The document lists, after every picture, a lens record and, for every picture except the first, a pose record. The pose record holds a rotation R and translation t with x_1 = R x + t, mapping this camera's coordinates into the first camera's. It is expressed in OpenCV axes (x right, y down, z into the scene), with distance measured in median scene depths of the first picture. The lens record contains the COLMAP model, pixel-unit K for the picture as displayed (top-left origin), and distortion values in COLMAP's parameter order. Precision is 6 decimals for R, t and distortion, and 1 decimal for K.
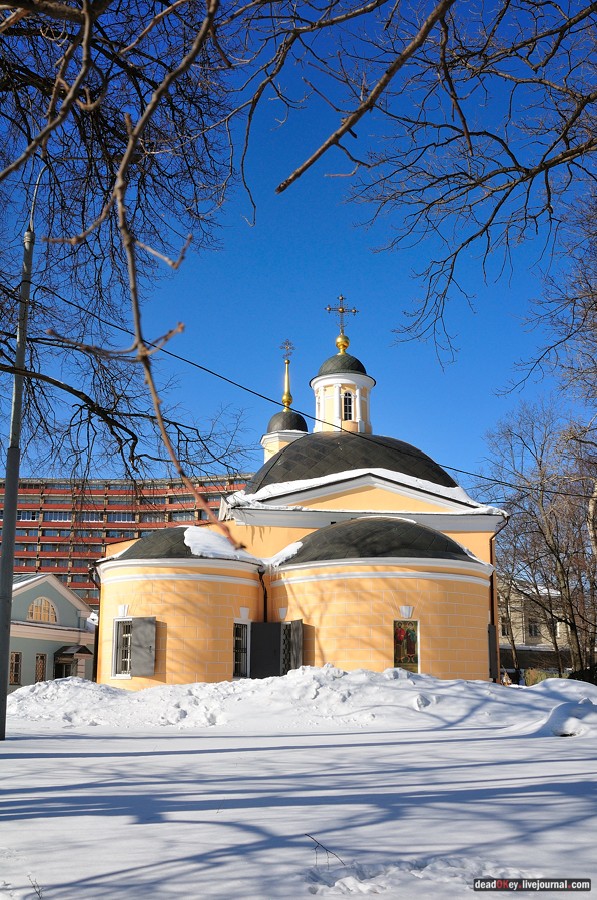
lens RADIAL K [[963.6, 0, 298.5], [0, 963.6, 450.0], [0, 0, 1]] dist [-0.181639, 0.311150]
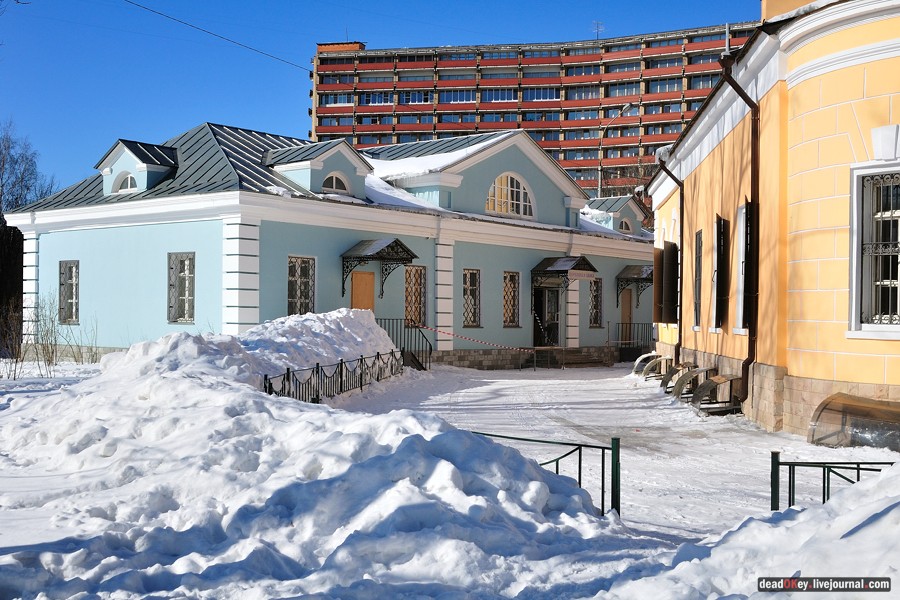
lens RADIAL K [[1095.9, 0, 450.0], [0, 1095.9, 300.0], [0, 0, 1]] dist [0.001602, 0.001383]
pose [[0.973125, 0.010366, -0.230045, -0.054543], [0.043547, 0.972678, 0.228039, 0.028008], [0.226123, -0.231928, 0.946085, 0.127438]]
